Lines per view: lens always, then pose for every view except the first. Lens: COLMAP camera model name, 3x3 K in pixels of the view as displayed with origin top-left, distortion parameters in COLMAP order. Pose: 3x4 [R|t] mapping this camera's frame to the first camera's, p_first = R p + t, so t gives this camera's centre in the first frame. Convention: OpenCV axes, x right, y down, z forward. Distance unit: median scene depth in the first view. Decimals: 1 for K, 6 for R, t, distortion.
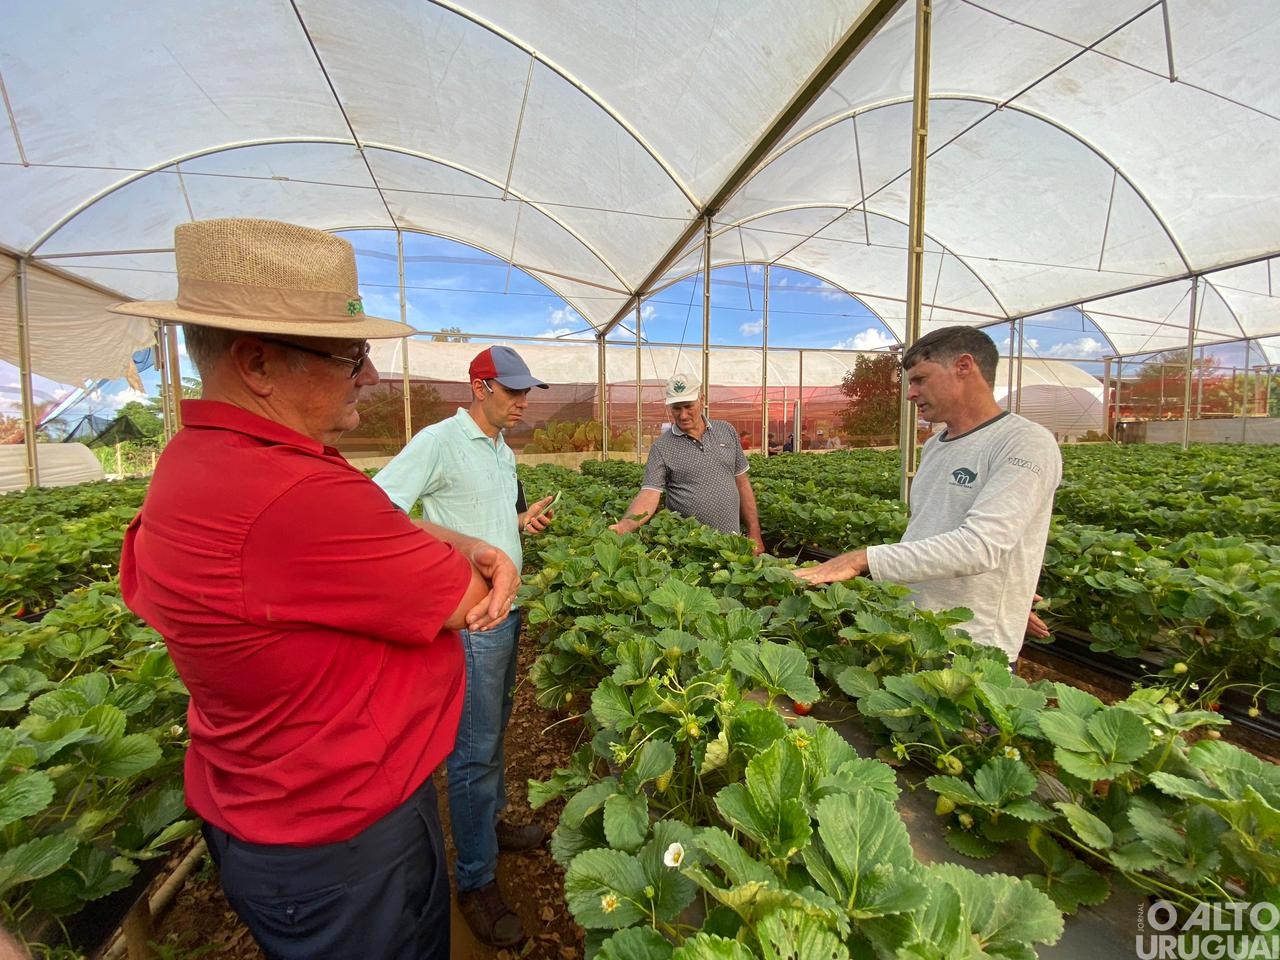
lens RADIAL K [[511.1, 0, 640.0], [0, 511.1, 480.0], [0, 0, 1]] dist [-0.000945, -0.000297]
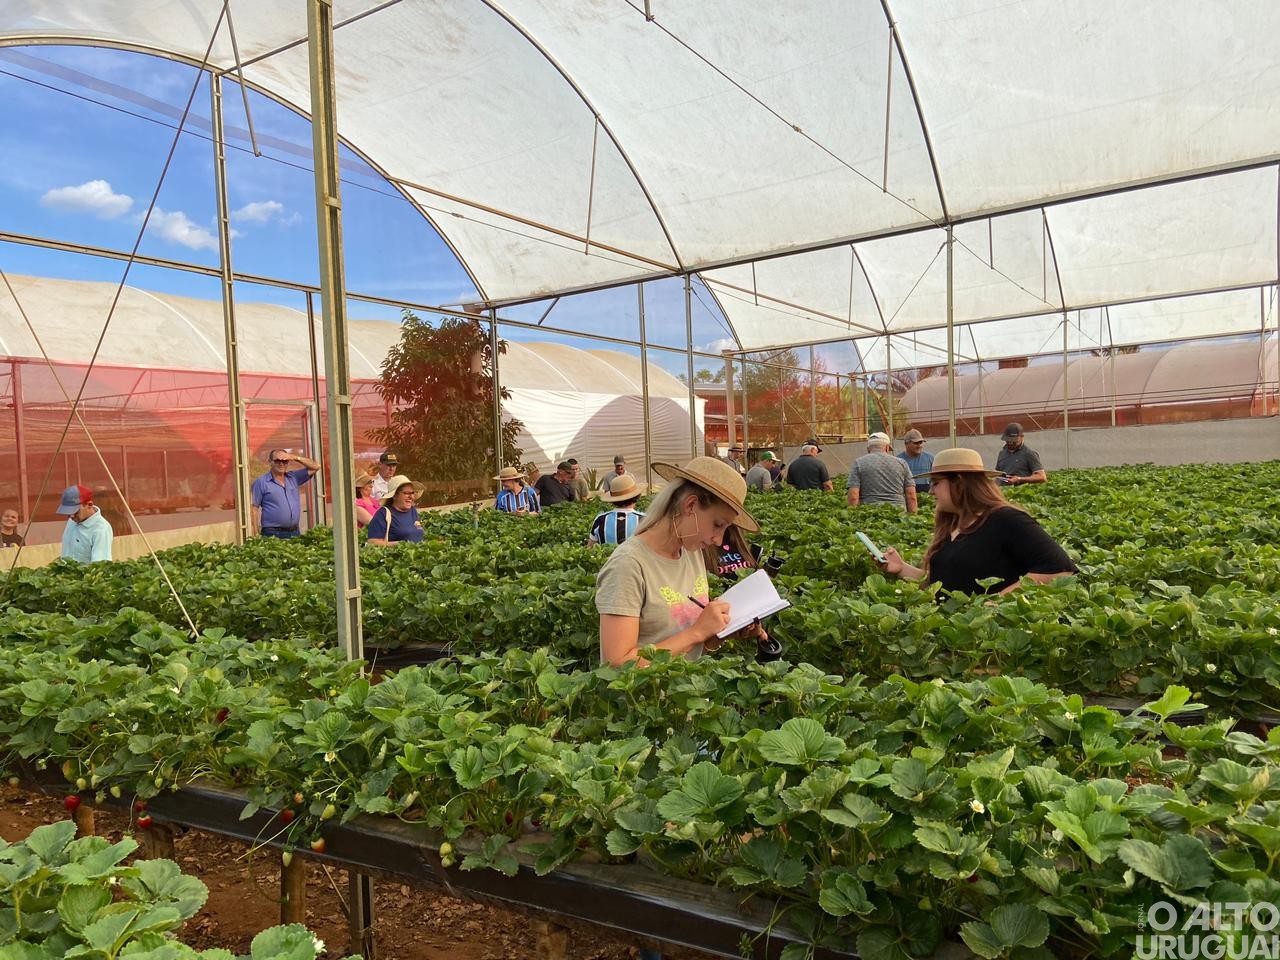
lens RADIAL K [[918.2, 0, 640.0], [0, 918.2, 480.0], [0, 0, 1]] dist [0.068505, 0.000035]
pose [[0.704199, -0.040848, 0.708827, -0.045883], [0.105993, 0.993205, -0.048065, -0.025442], [-0.702047, 0.108978, 0.703743, 0.249519]]
